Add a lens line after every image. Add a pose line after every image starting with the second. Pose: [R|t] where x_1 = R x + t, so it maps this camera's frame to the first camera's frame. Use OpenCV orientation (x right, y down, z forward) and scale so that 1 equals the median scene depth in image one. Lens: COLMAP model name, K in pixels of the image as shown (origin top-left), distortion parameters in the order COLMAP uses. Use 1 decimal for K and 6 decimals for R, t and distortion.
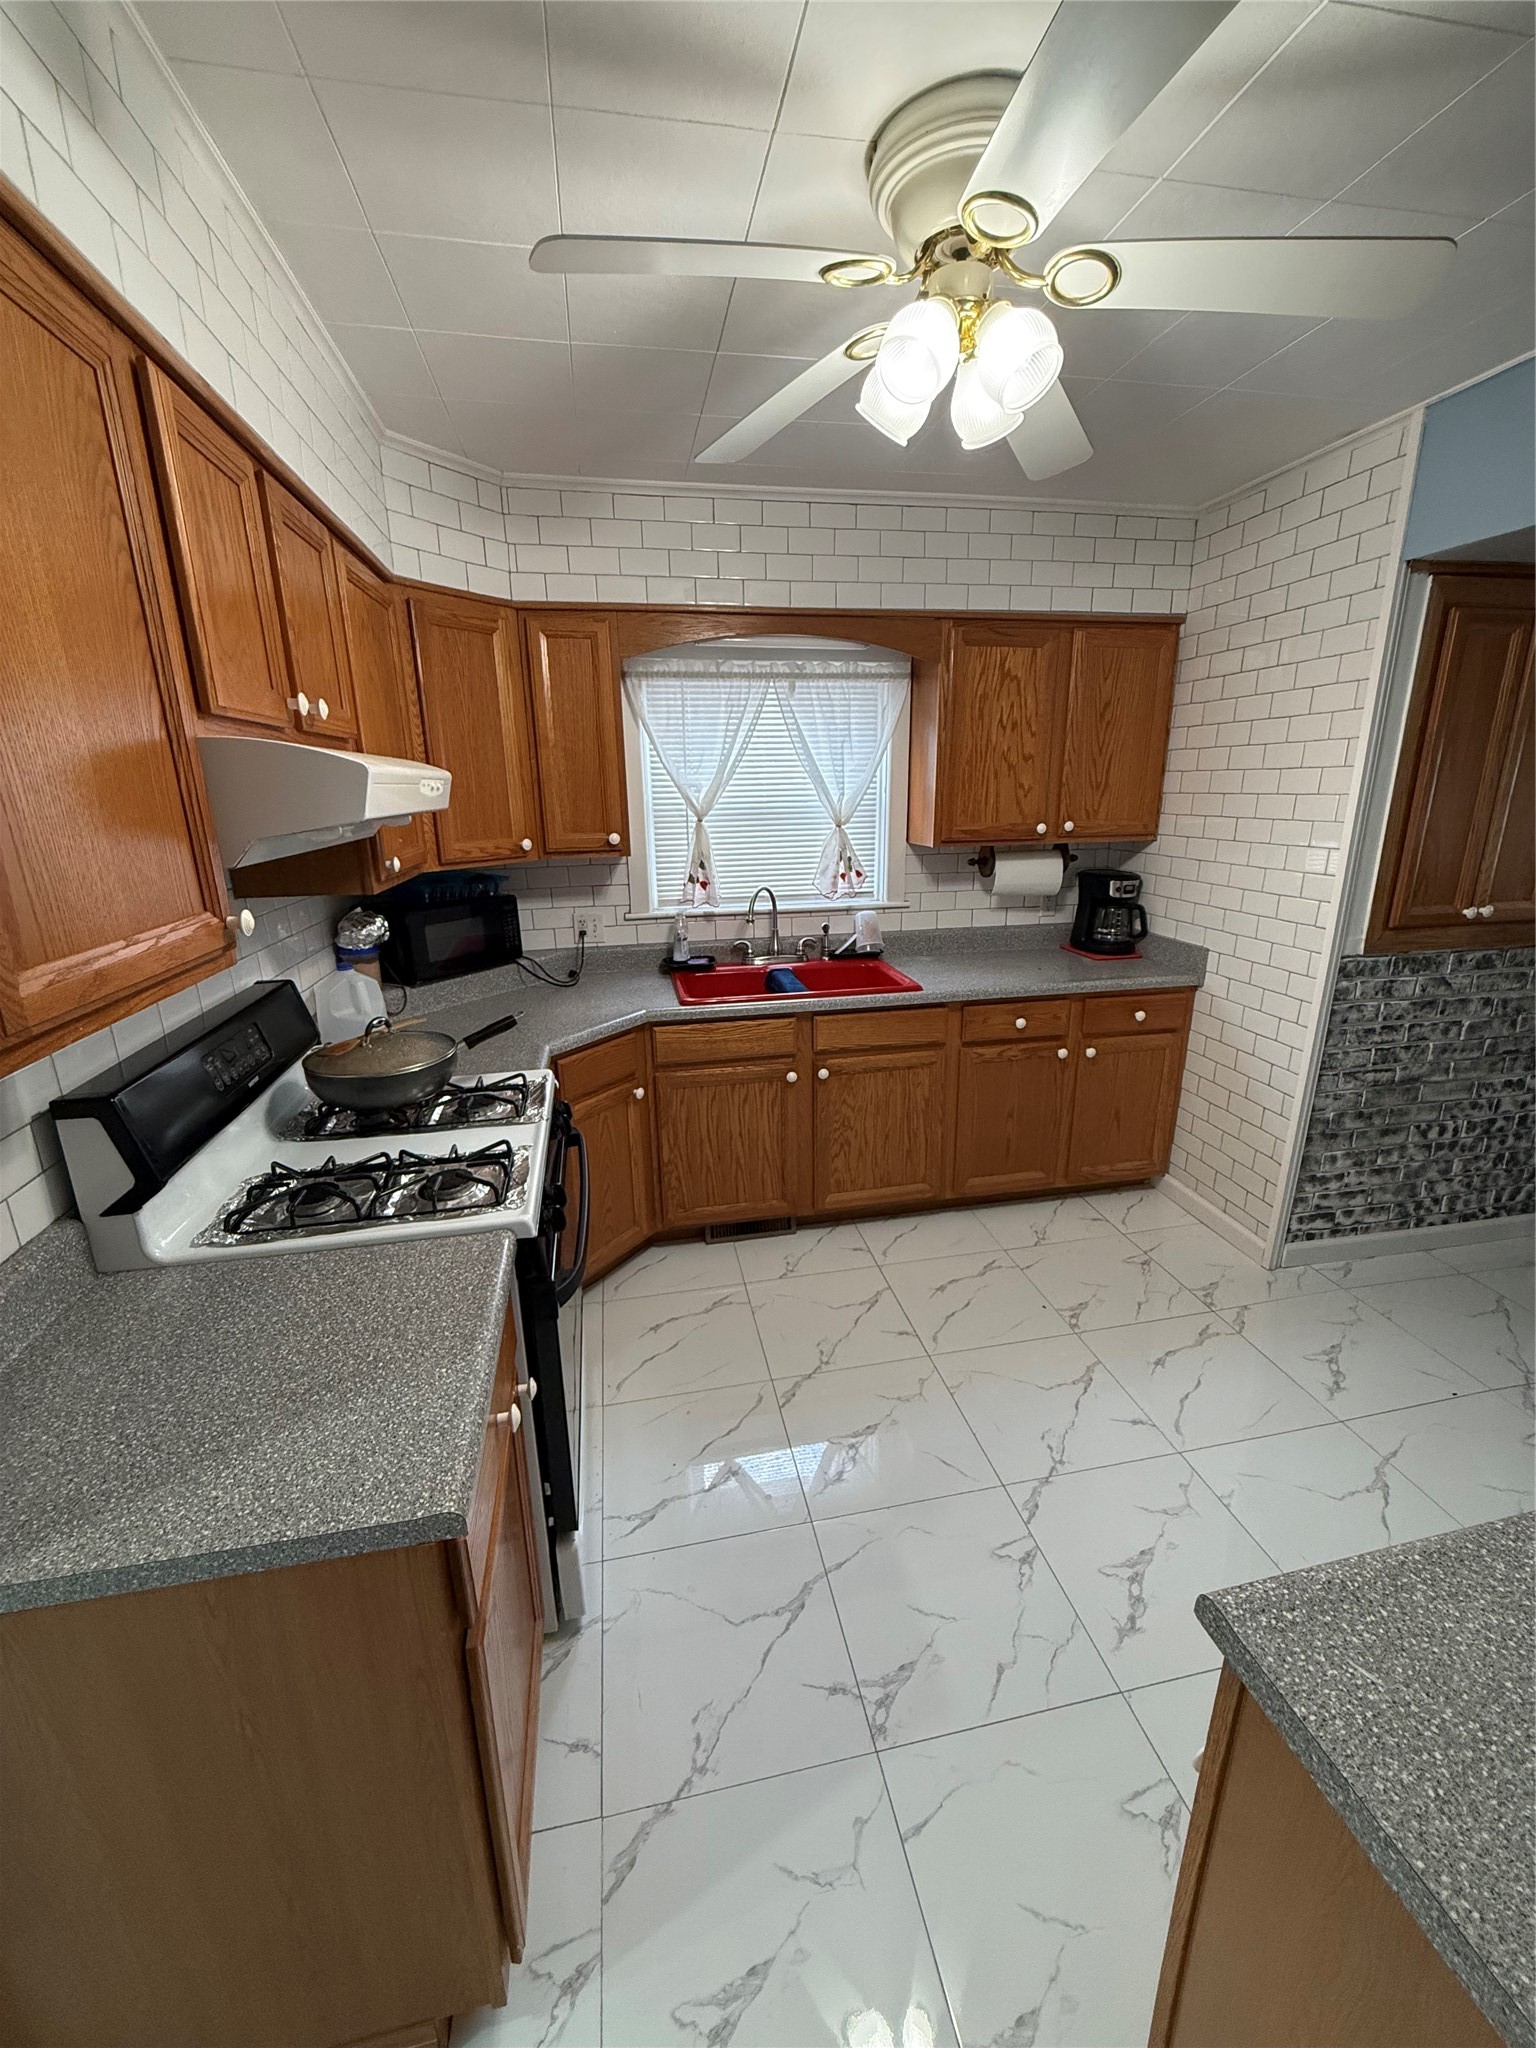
lens RADIAL K [[813.3, 0, 767.8], [0, 813.3, 1026.3], [0, 0, 1]] dist [0.000225, 0.000080]
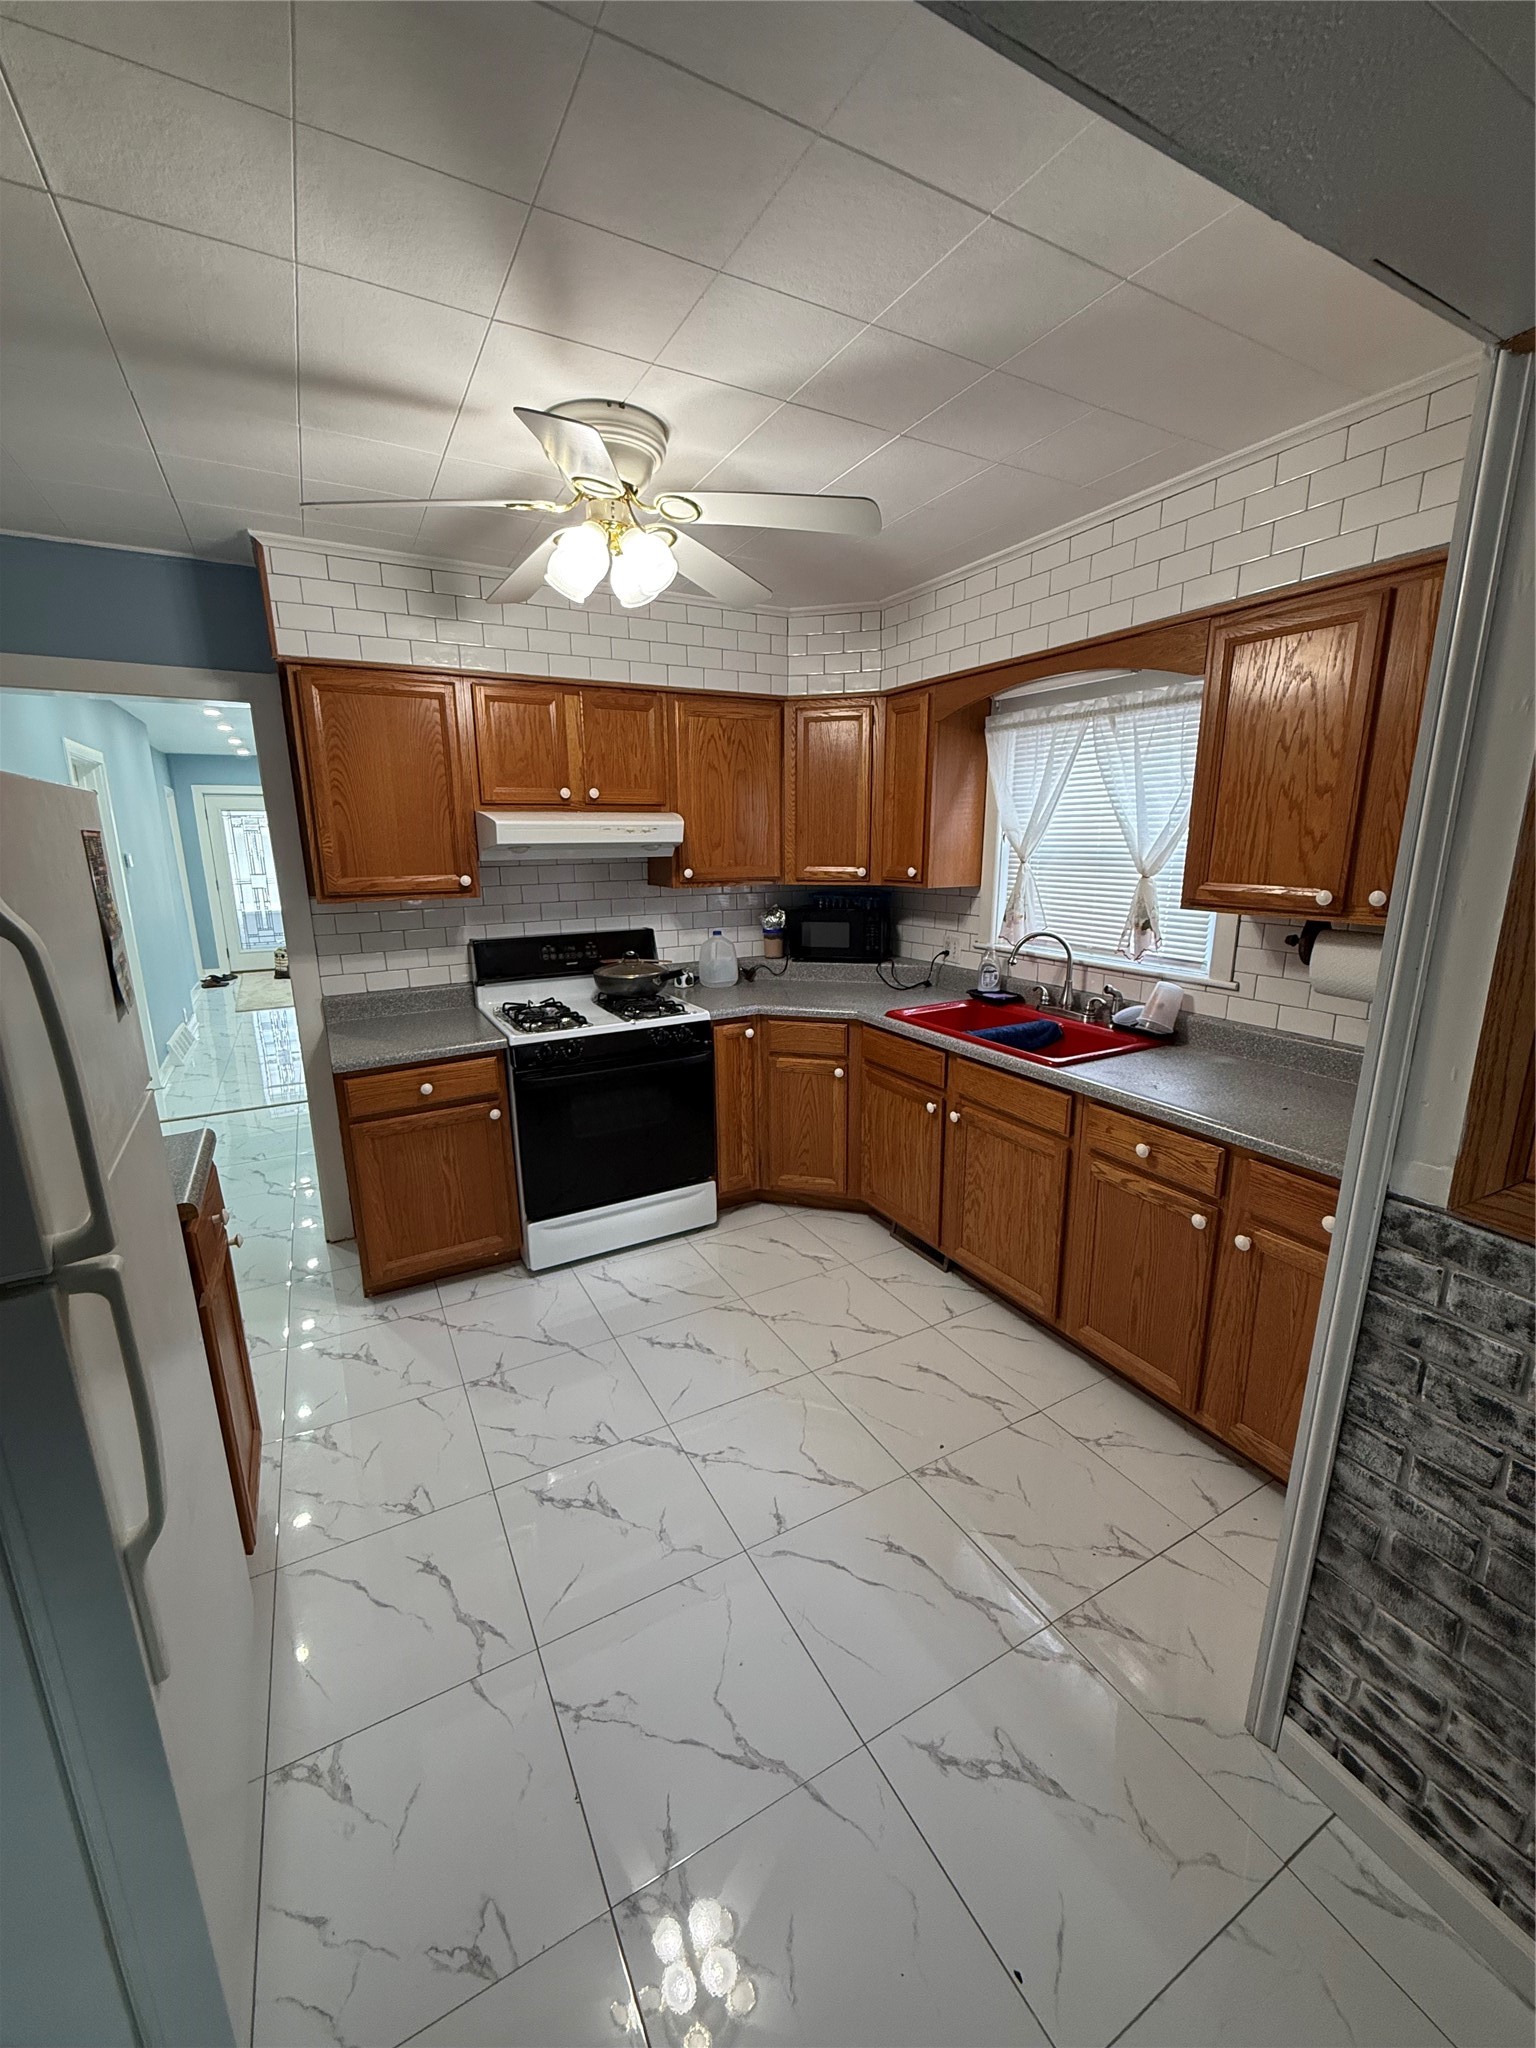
lens RADIAL K [[813.3, 0, 768.3], [0, 813.3, 1024.8], [0, 0, 1]] dist [0.000225, 0.000080]
pose [[0.306406, 0.230273, -0.923628, 0.851893], [-0.267994, 0.951919, 0.148422, -0.129115], [0.913397, 0.202050, 0.353386, 0.401755]]
